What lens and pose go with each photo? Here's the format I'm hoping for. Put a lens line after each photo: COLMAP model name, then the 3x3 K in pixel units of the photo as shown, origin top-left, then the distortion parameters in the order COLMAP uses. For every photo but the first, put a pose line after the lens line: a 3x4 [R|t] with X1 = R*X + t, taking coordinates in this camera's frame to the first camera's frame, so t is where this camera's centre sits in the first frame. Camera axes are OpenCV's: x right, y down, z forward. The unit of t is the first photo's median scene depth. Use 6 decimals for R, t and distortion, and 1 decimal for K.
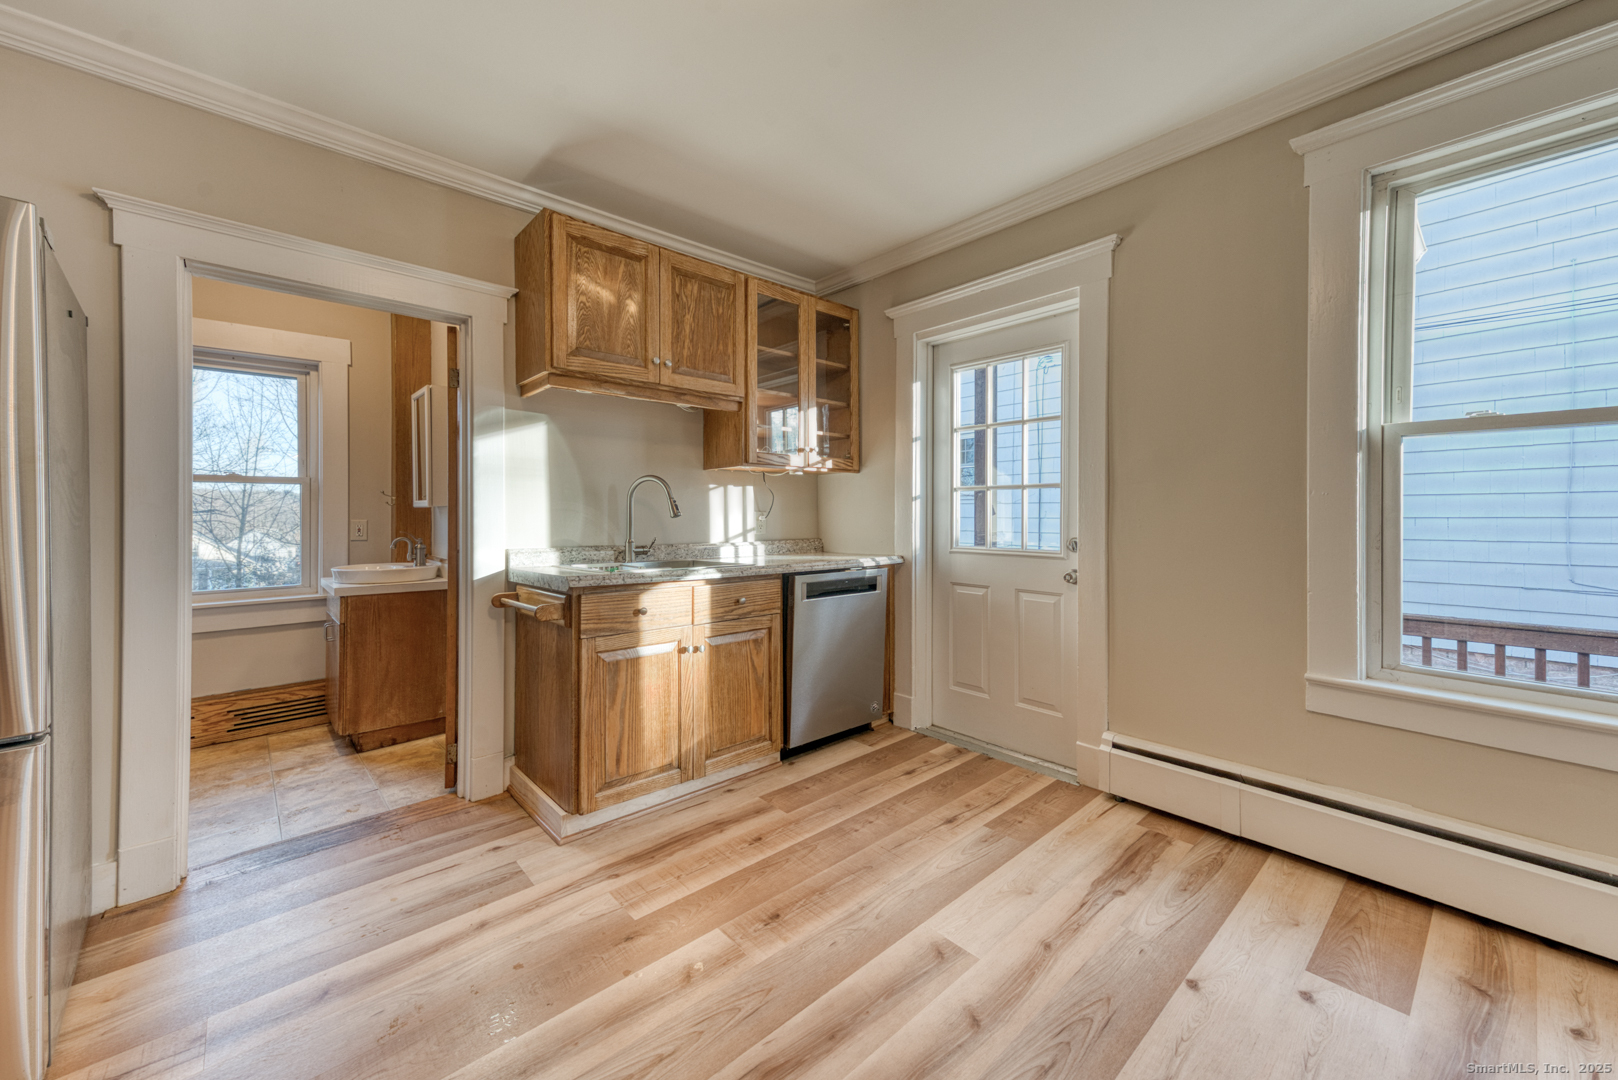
lens RADIAL K [[626.0, 0, 815.5], [0, 626.0, 514.1], [0, 0, 1]] dist [0.024738, -0.000065]
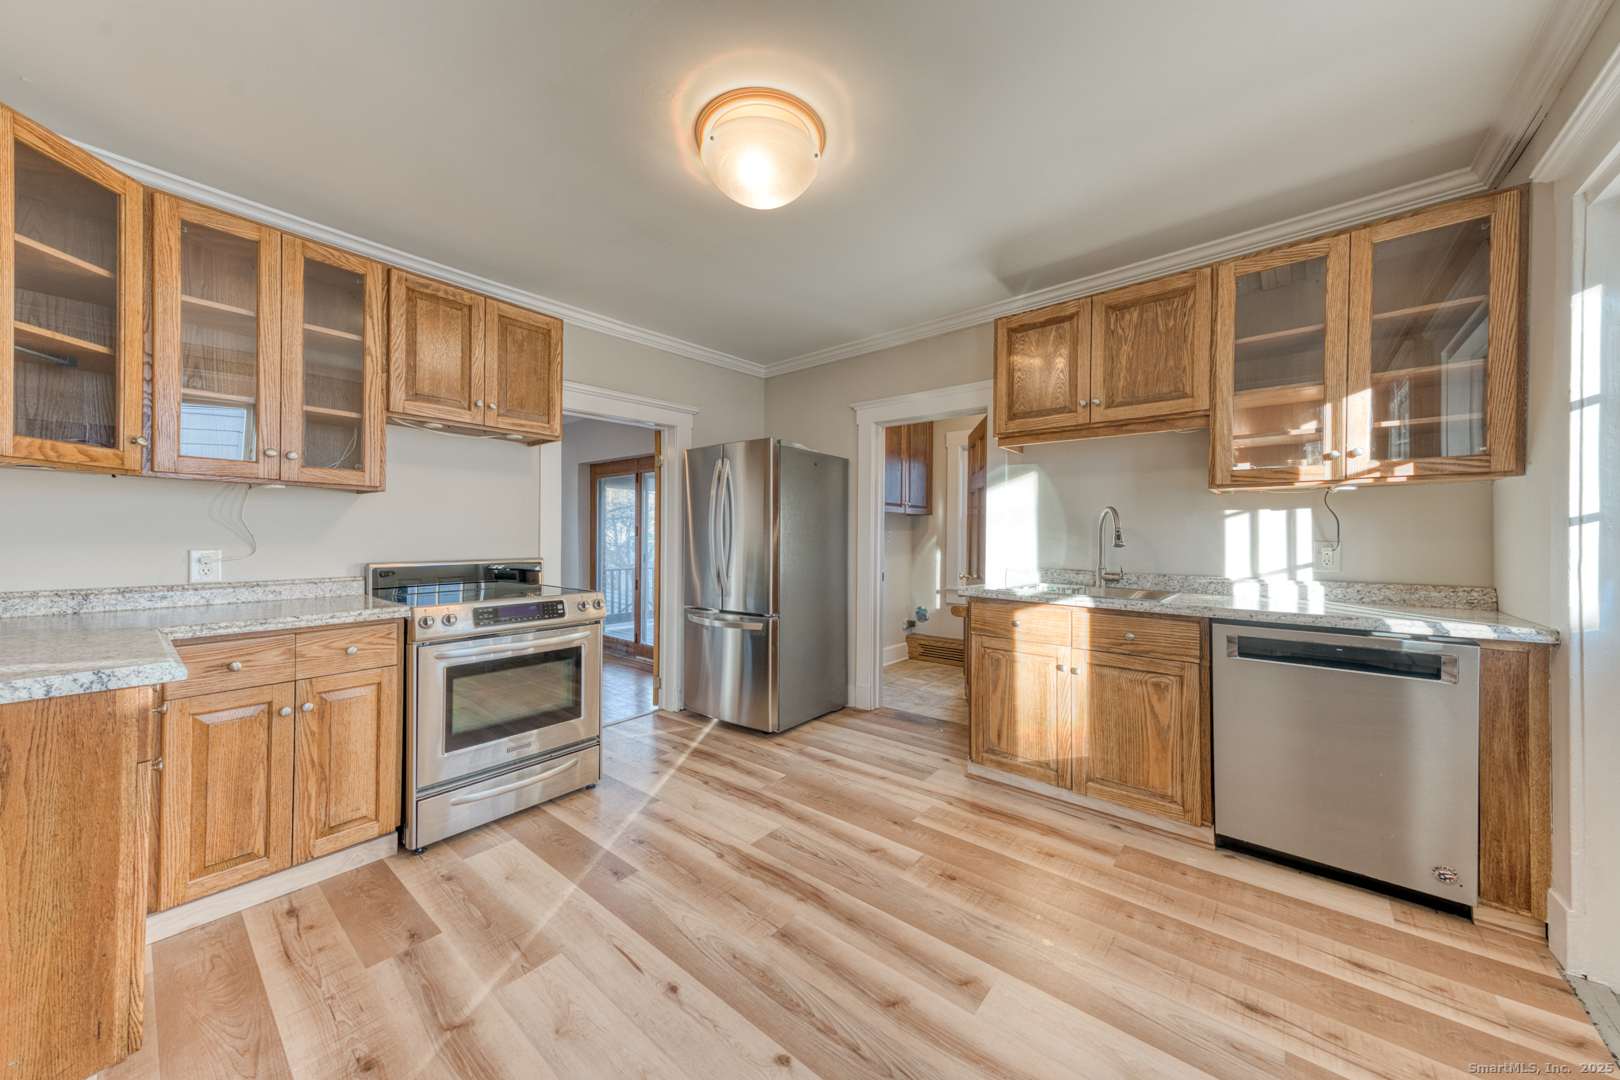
lens RADIAL K [[575.4, 0, 804.5], [0, 575.4, 534.1], [0, 0, 1]] dist [0.018346, -0.000213]
pose [[0.124722, 0.001932, -0.992190, 0.595418], [-0.001696, 0.999997, 0.001734, -0.015098], [0.992190, 0.001466, 0.124725, 0.342884]]
